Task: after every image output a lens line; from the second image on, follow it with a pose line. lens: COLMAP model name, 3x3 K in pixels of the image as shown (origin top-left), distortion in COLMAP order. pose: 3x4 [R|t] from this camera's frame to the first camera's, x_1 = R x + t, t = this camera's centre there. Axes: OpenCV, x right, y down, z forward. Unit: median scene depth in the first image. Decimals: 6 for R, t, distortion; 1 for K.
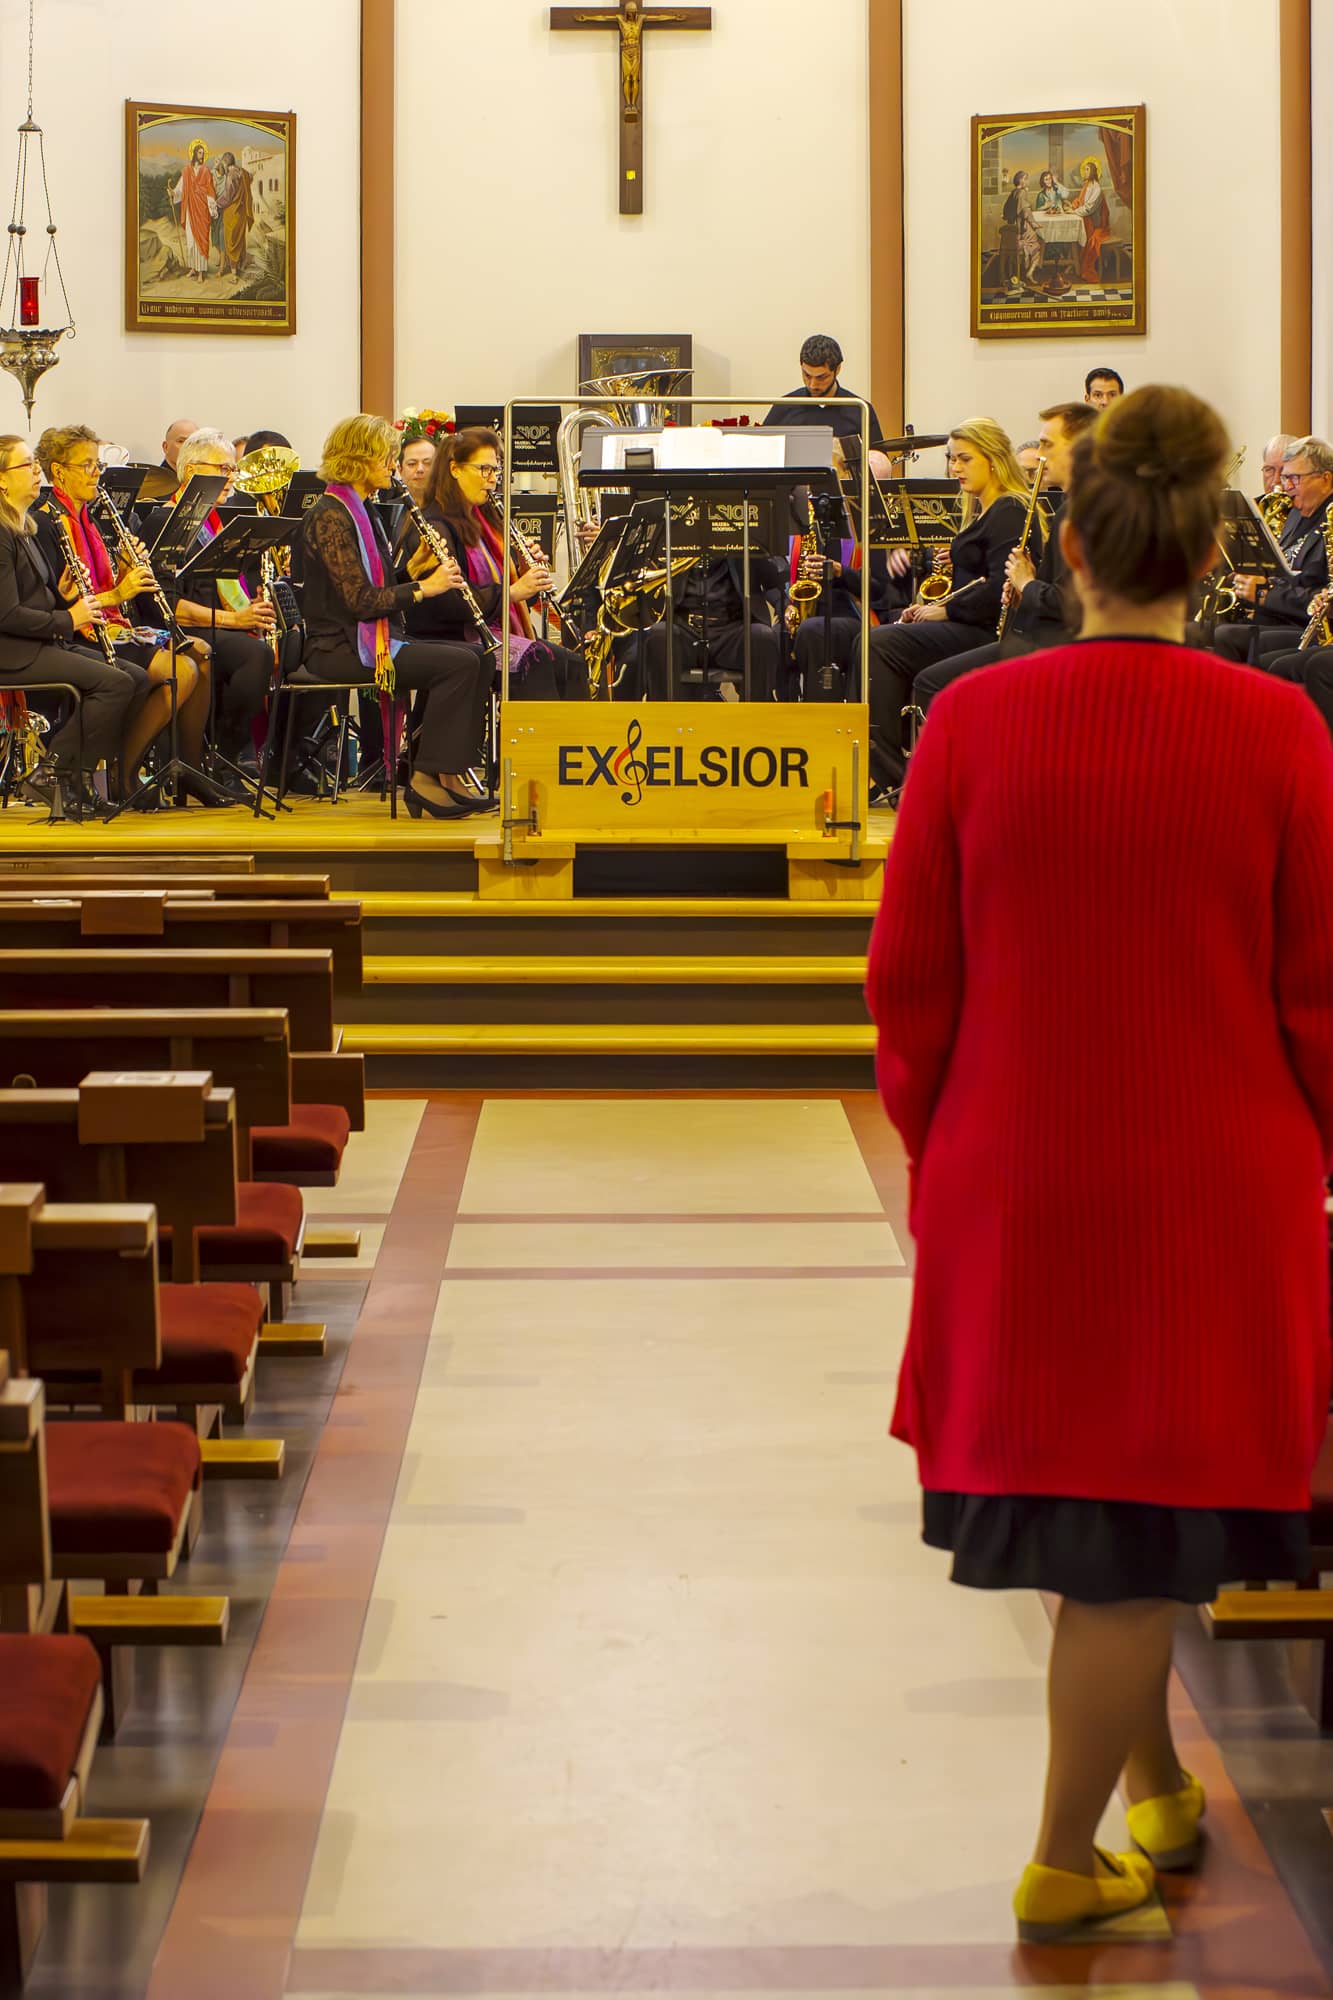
lens RADIAL K [[4258.8, 0, 666.5], [0, 4258.8, 1000.0], [0, 0, 1]] dist [-0.368553, 0.122525]
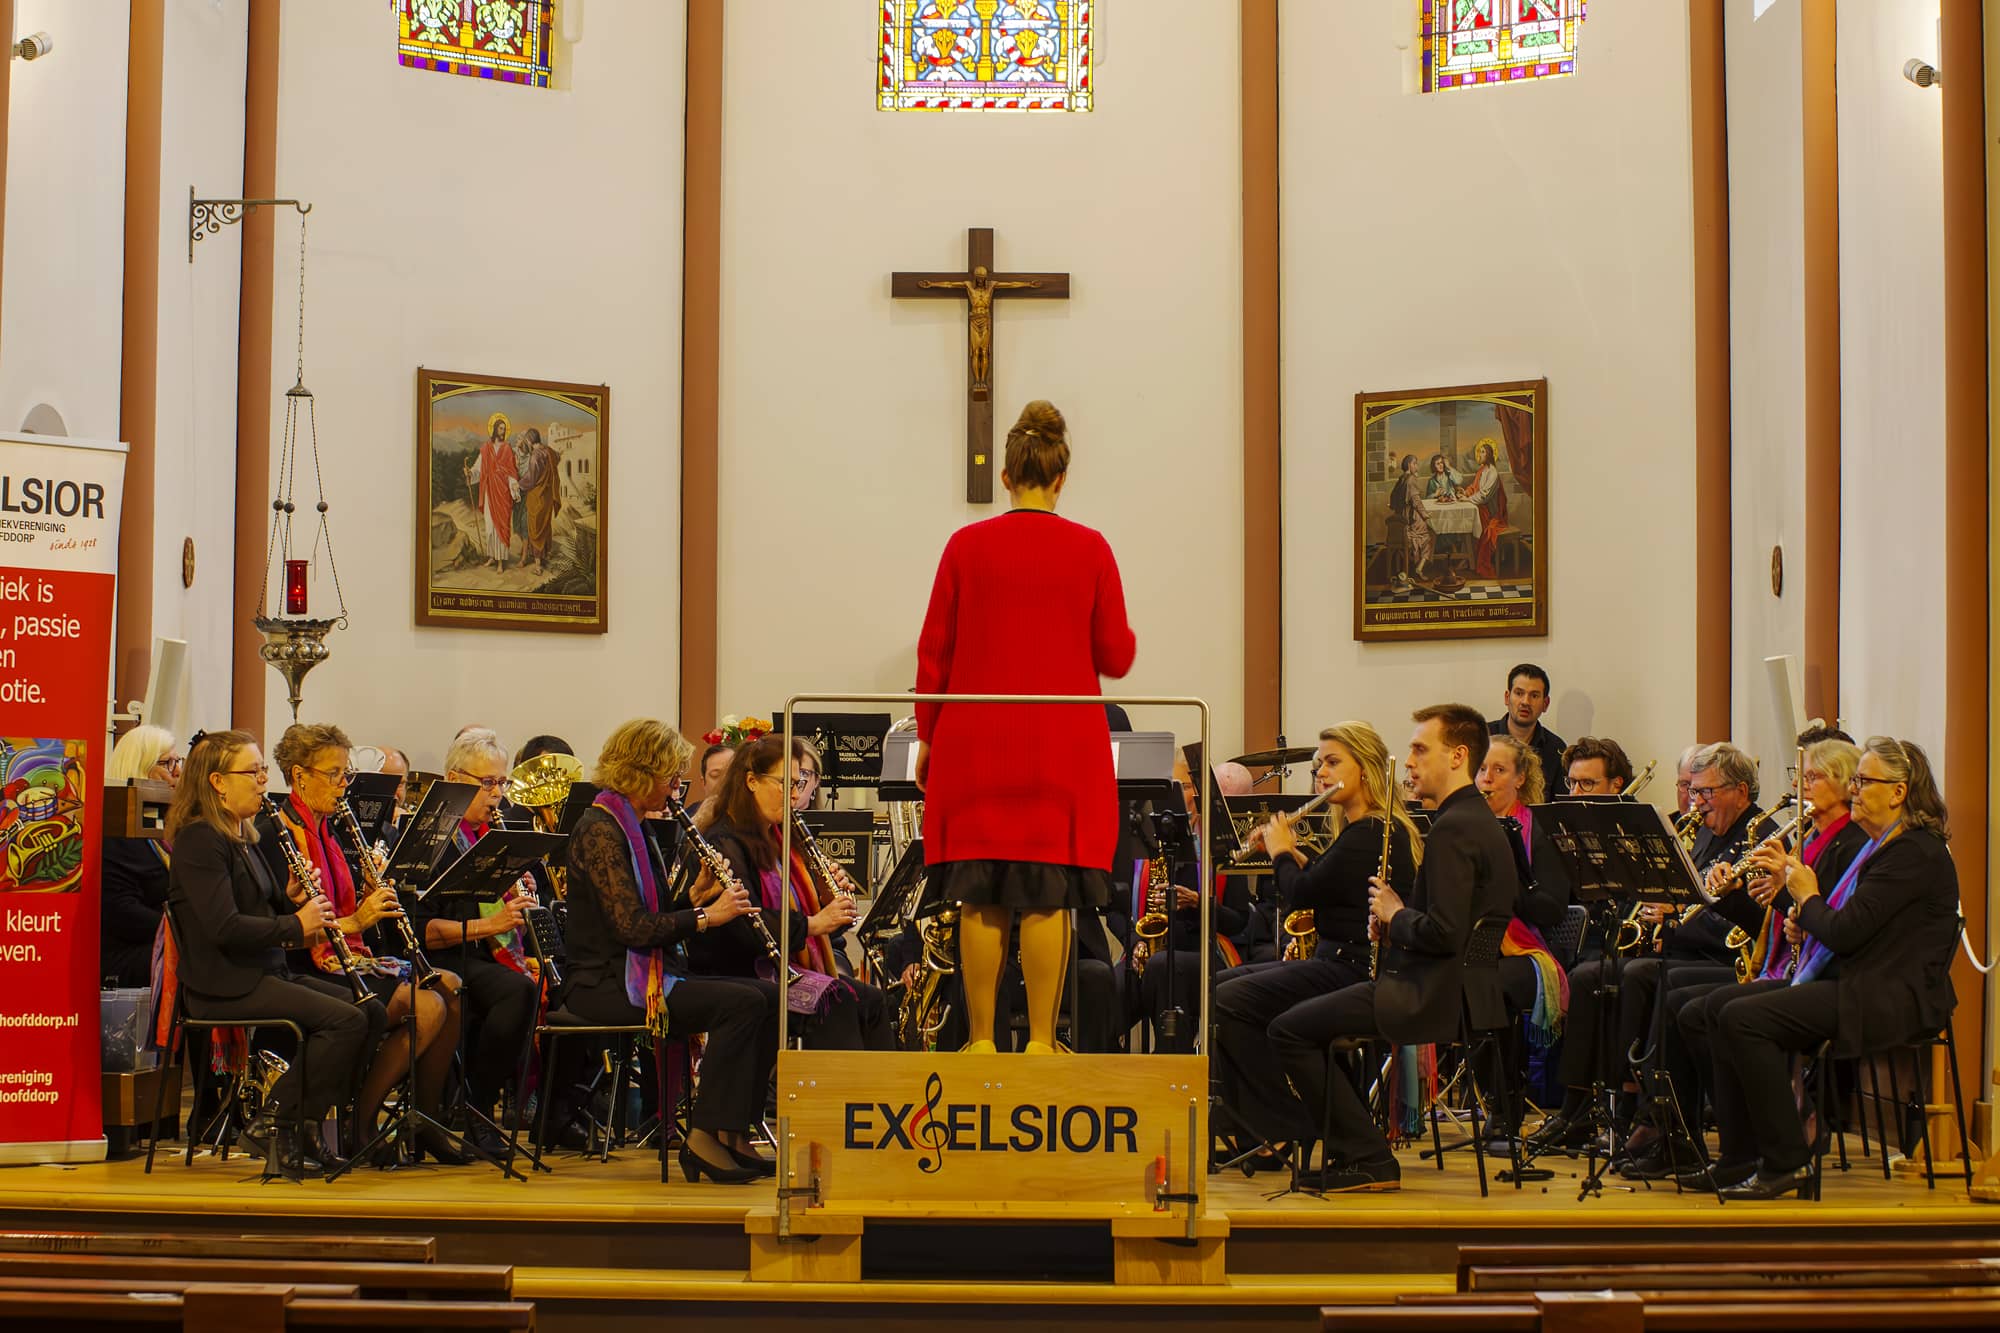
lens RADIAL K [[4483.4, 0, 998.2], [0, 4483.4, 704.0], [0, 0, 1]] dist [-0.344028, -0.146373]
pose [[0.999899, 0.004938, -0.013291, 0.013453], [-0.006803, 0.989541, -0.144093, -0.007837], [0.012440, 0.144169, 0.989475, 0.079886]]
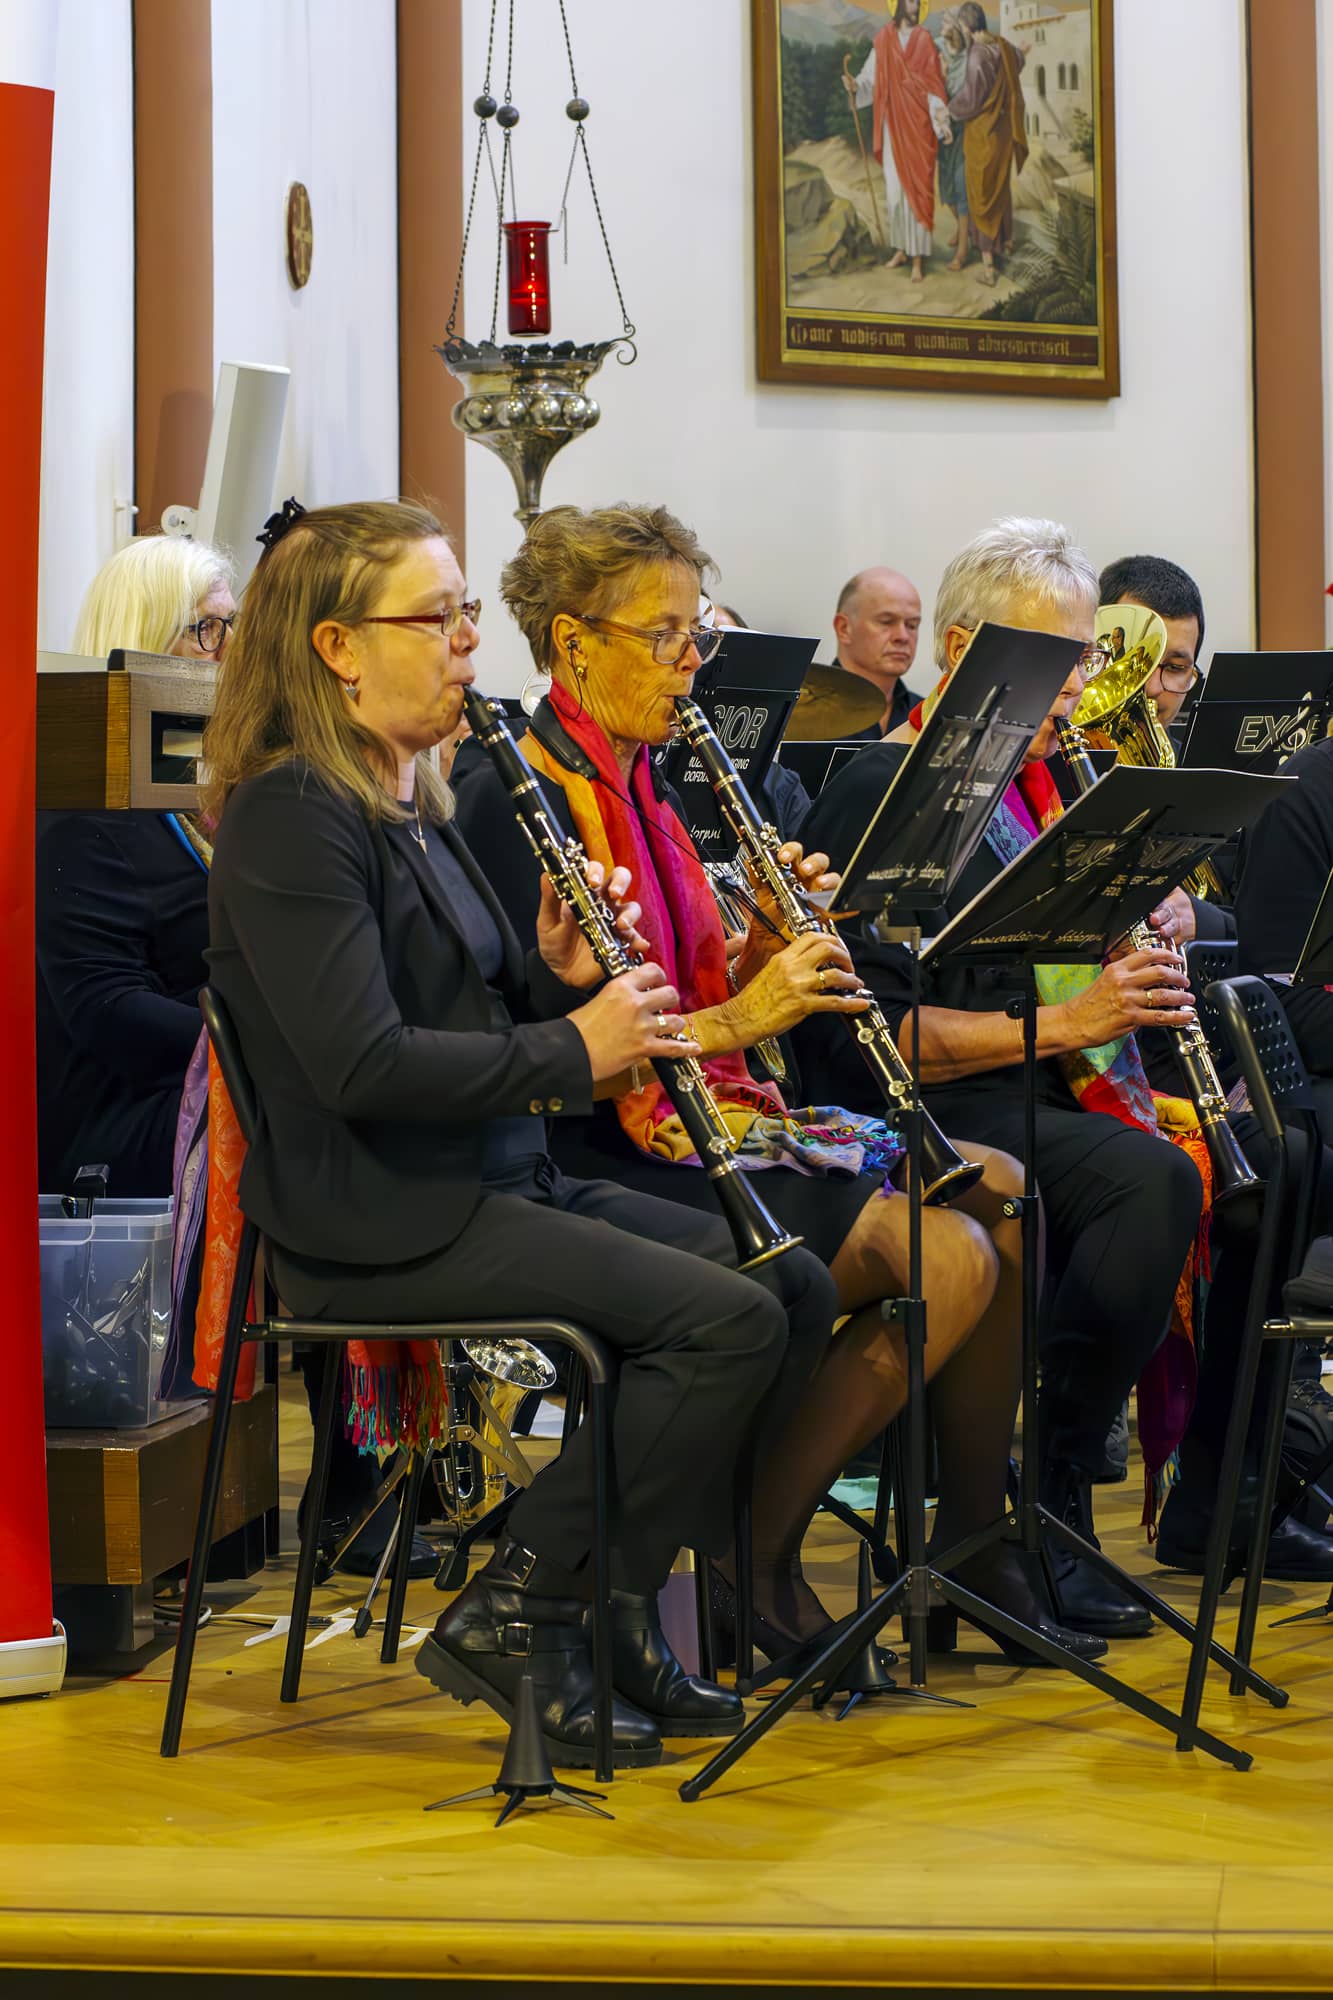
lens RADIAL K [[6125.1, 0, 666.5], [0, 6125.1, 1000.0], [0, 0, 1]] dist [-0.229819, -0.676074]
pose [[0.989680, -0.007595, -0.143091, -0.062574], [-0.003923, 0.996784, -0.080040, -0.054930], [0.143239, 0.079775, 0.986468, 0.494289]]
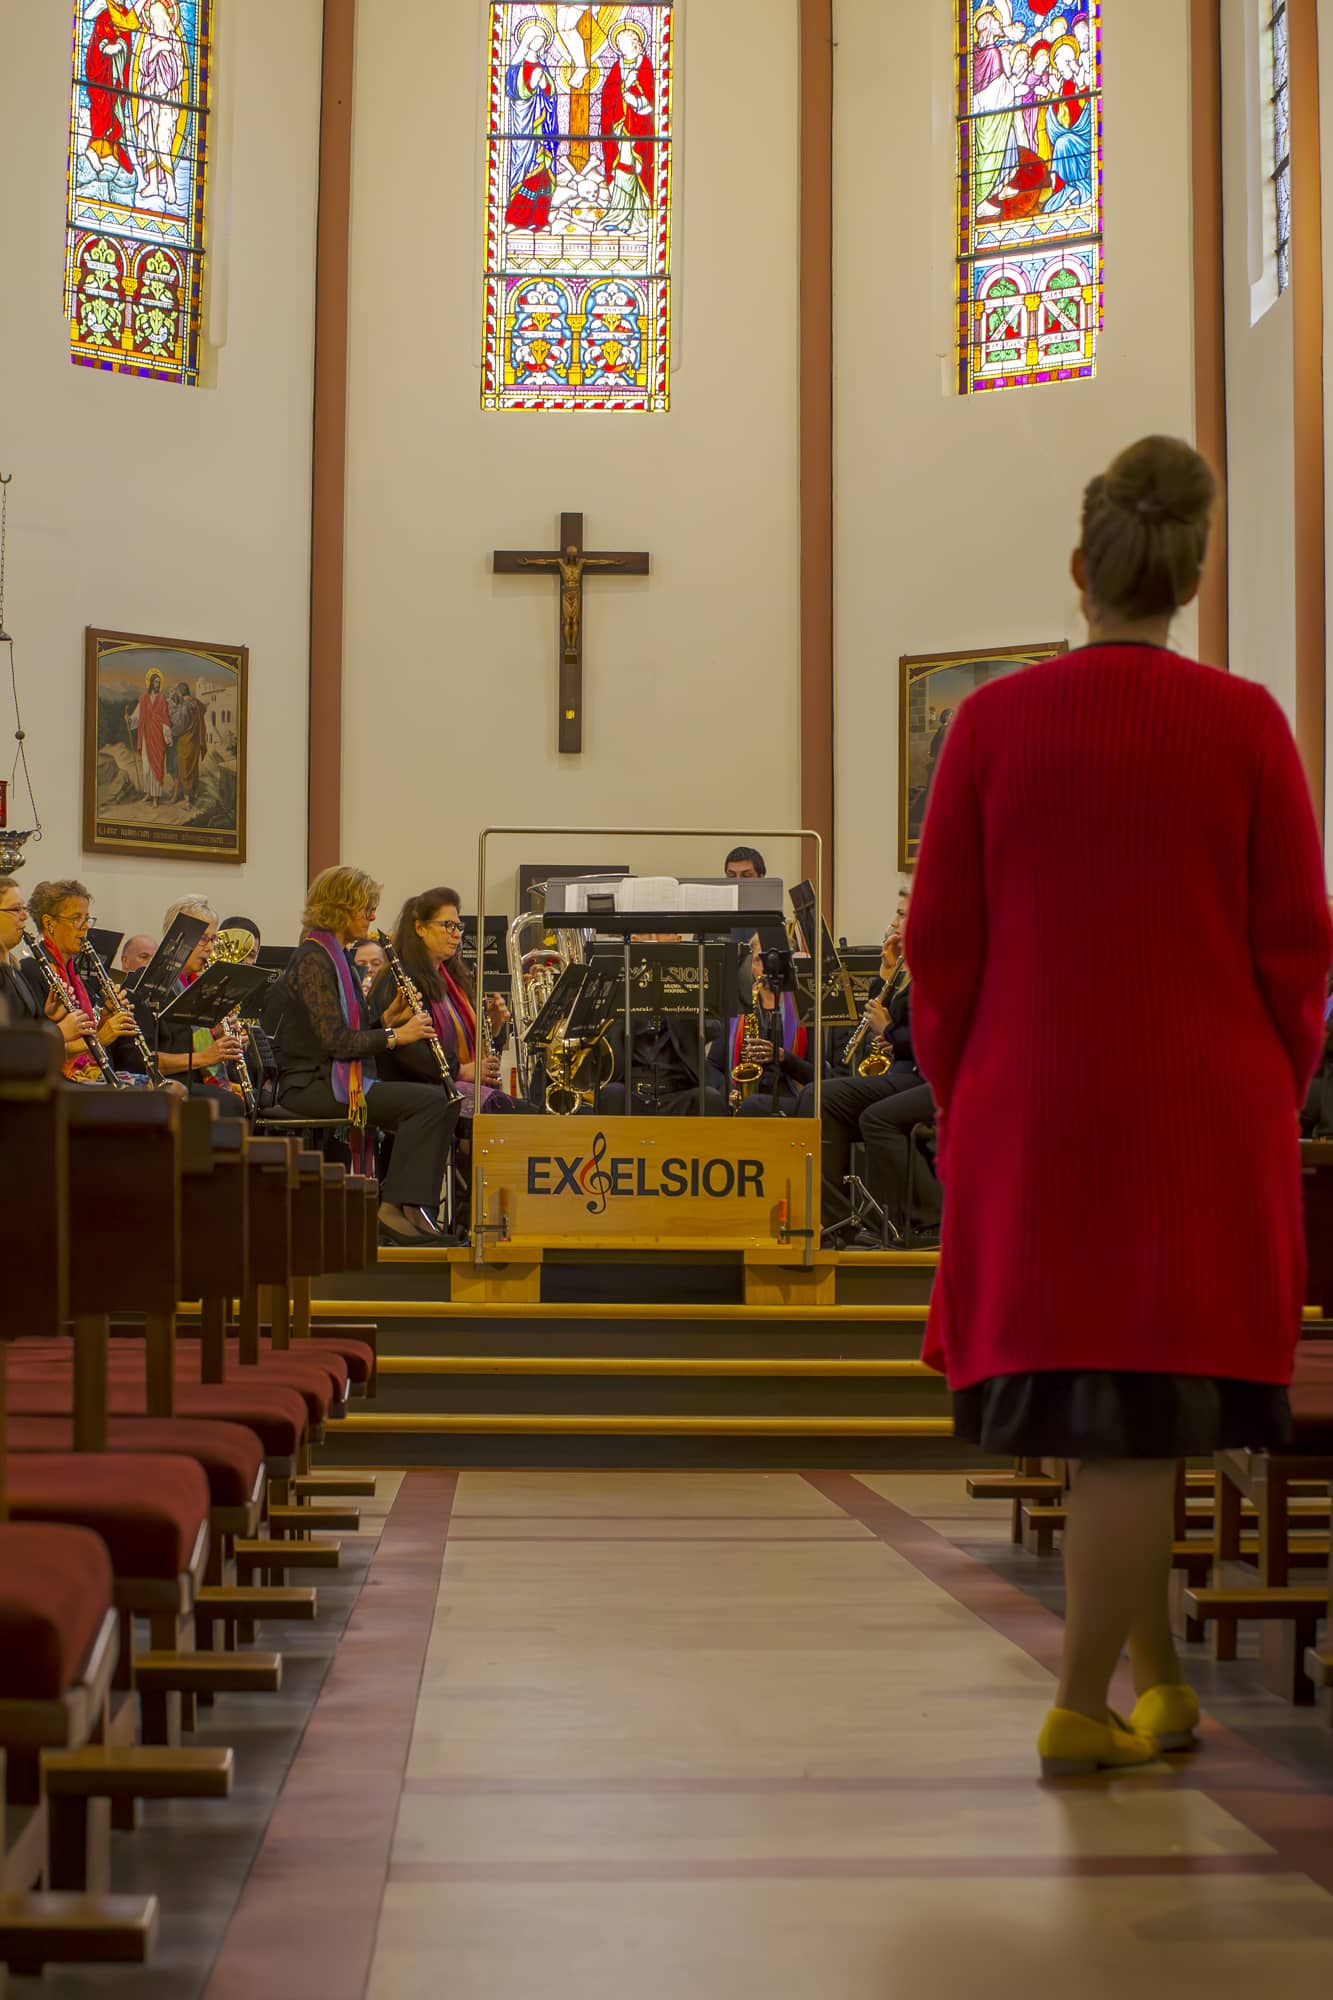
lens RADIAL K [[4258.8, 0, 666.5], [0, 4258.8, 1000.0], [0, 0, 1]] dist [-0.368553, 0.122525]
pose [[0.999728, 0.007288, 0.022176, -0.011614], [-0.003861, 0.988552, -0.150830, 0.048457], [-0.023022, 0.150703, 0.988311, -0.040324]]
